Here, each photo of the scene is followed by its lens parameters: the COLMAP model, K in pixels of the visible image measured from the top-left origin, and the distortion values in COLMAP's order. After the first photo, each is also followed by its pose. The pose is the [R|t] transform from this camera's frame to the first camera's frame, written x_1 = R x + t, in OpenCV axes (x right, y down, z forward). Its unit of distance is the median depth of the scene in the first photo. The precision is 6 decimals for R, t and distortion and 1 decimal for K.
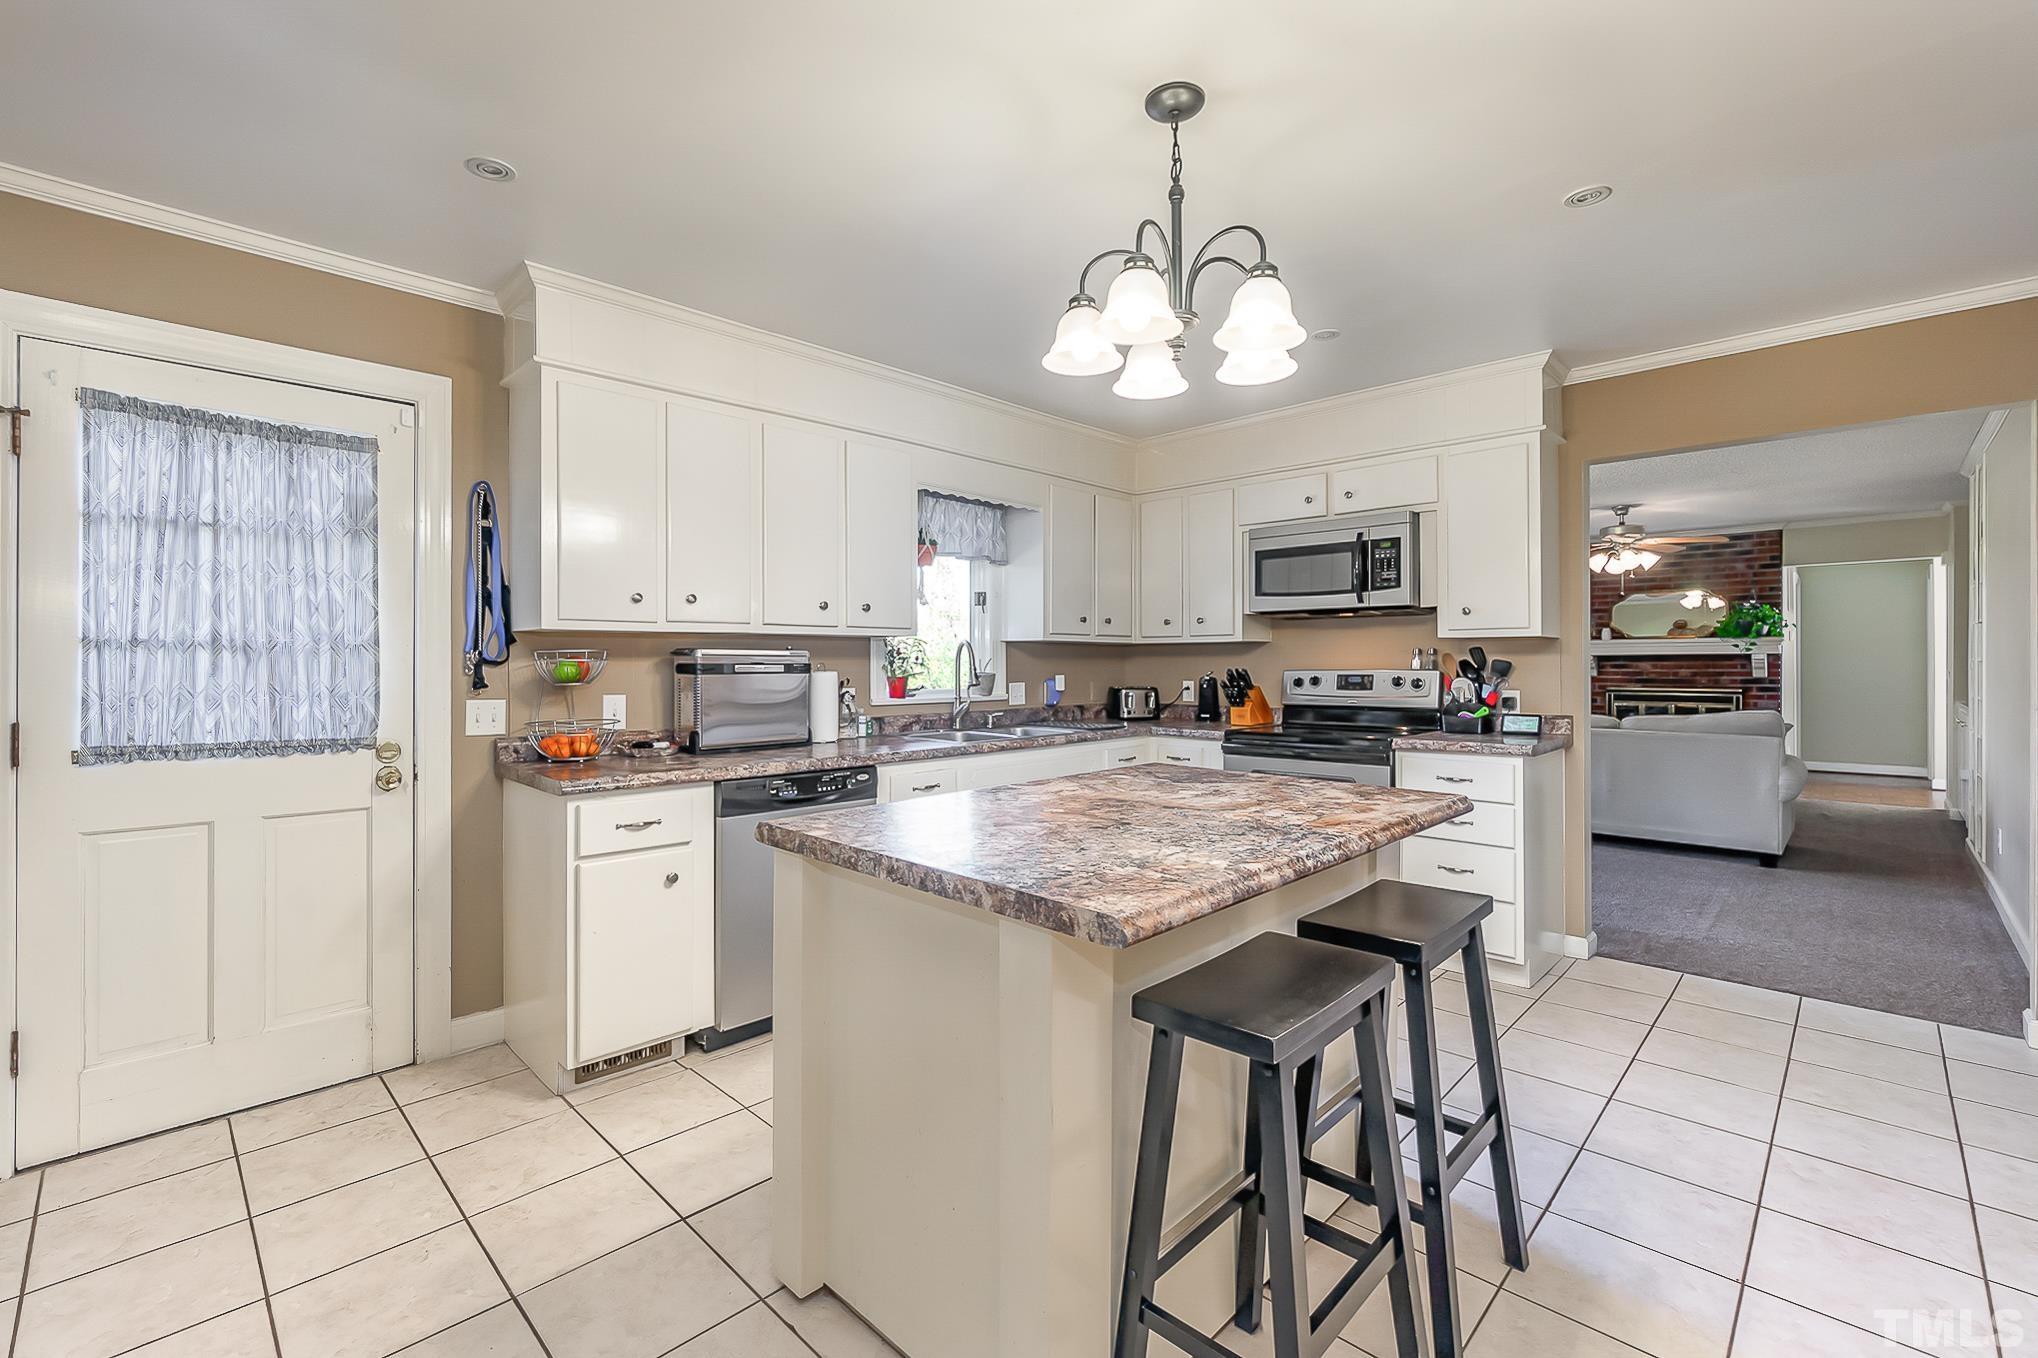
lens RADIAL K [[885.0, 0, 1007.5], [0, 885.0, 659.1], [0, 0, 1]] dist [-0.008889, -0.000621]
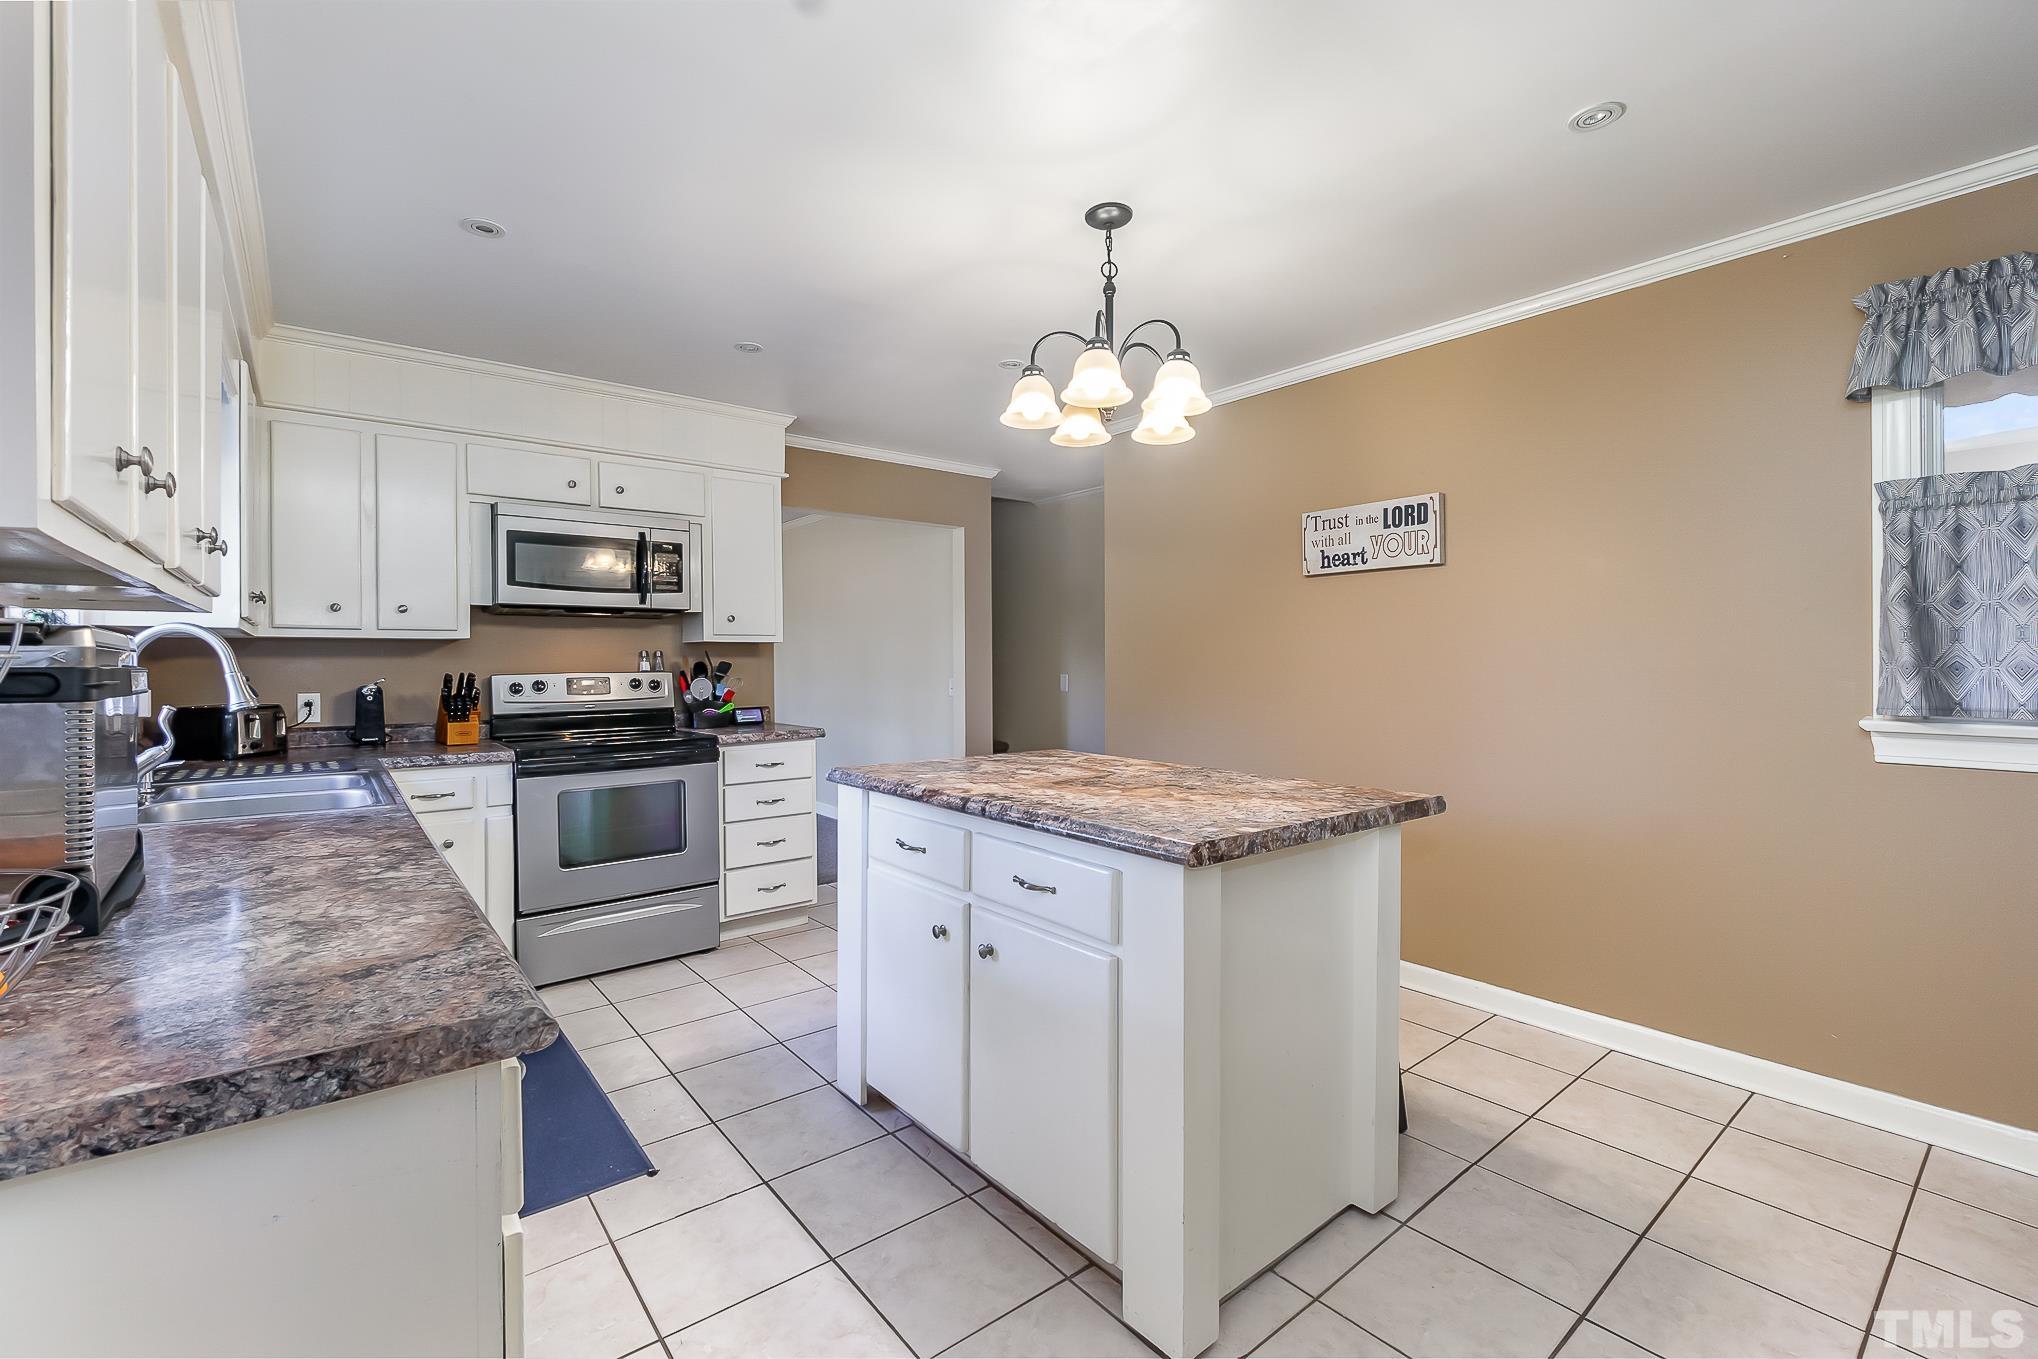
lens RADIAL K [[867.4, 0, 1009.4], [0, 867.4, 663.8], [0, 0, 1]] dist [-0.000382, -0.000081]
pose [[0.112899, -0.001883, 0.993605, -0.511361], [0.002955, 0.999994, 0.001560, 0.002660], [-0.993602, 0.002760, 0.112904, 0.484862]]
